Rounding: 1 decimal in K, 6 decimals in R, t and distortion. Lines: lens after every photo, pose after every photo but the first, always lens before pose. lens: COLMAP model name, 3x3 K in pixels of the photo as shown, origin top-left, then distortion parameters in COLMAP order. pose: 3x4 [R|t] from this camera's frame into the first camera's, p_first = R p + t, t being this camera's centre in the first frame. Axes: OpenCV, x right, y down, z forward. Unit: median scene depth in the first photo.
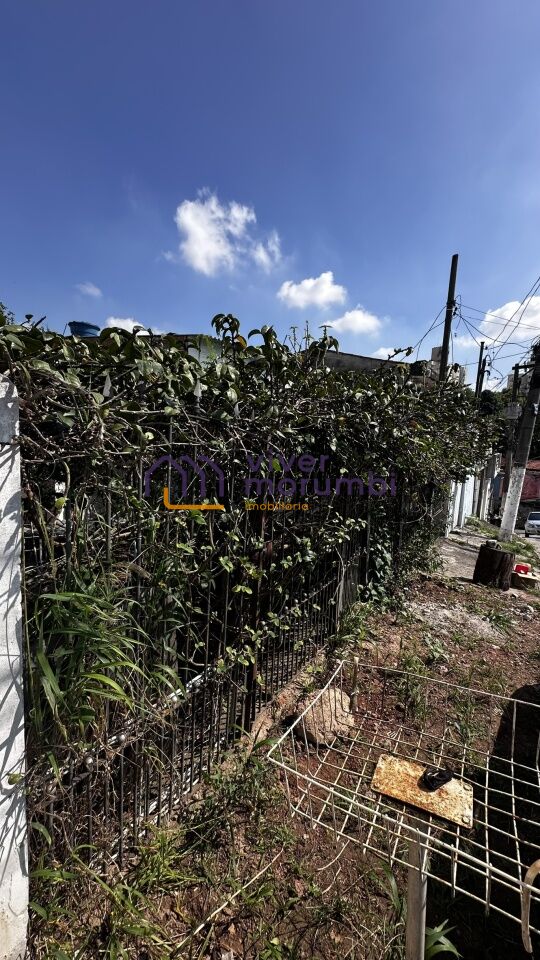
lens RADIAL K [[381.0, 0, 271.4], [0, 381.0, 479.7], [0, 0, 1]] dist [-0.007024, 0.001776]
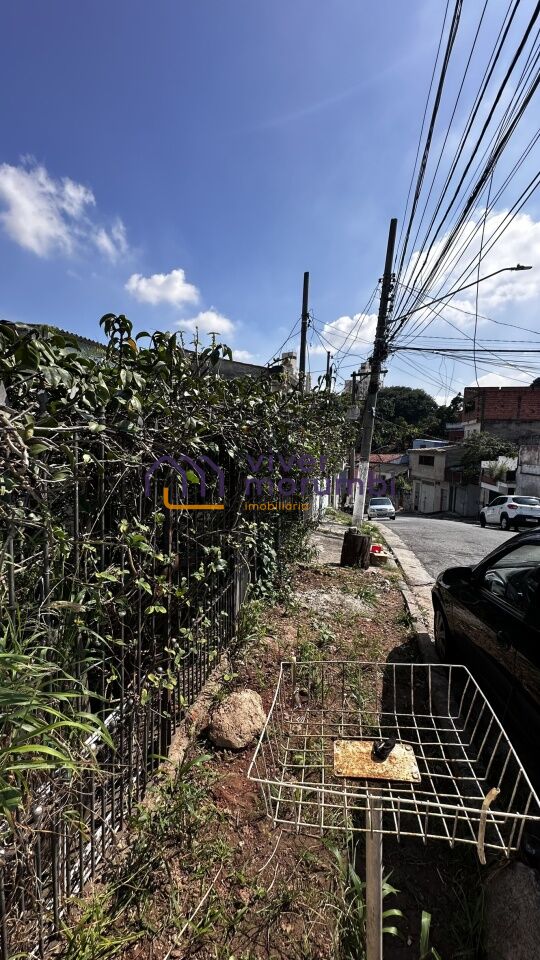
lens RADIAL K [[381.0, 0, 269.4], [0, 381.0, 479.1], [0, 0, 1]] dist [-0.007024, 0.001776]
pose [[0.937284, -0.056275, 0.343995, -0.104050], [0.056656, 0.998354, 0.008954, -0.023521], [-0.343933, 0.011097, 0.938929, 0.014970]]
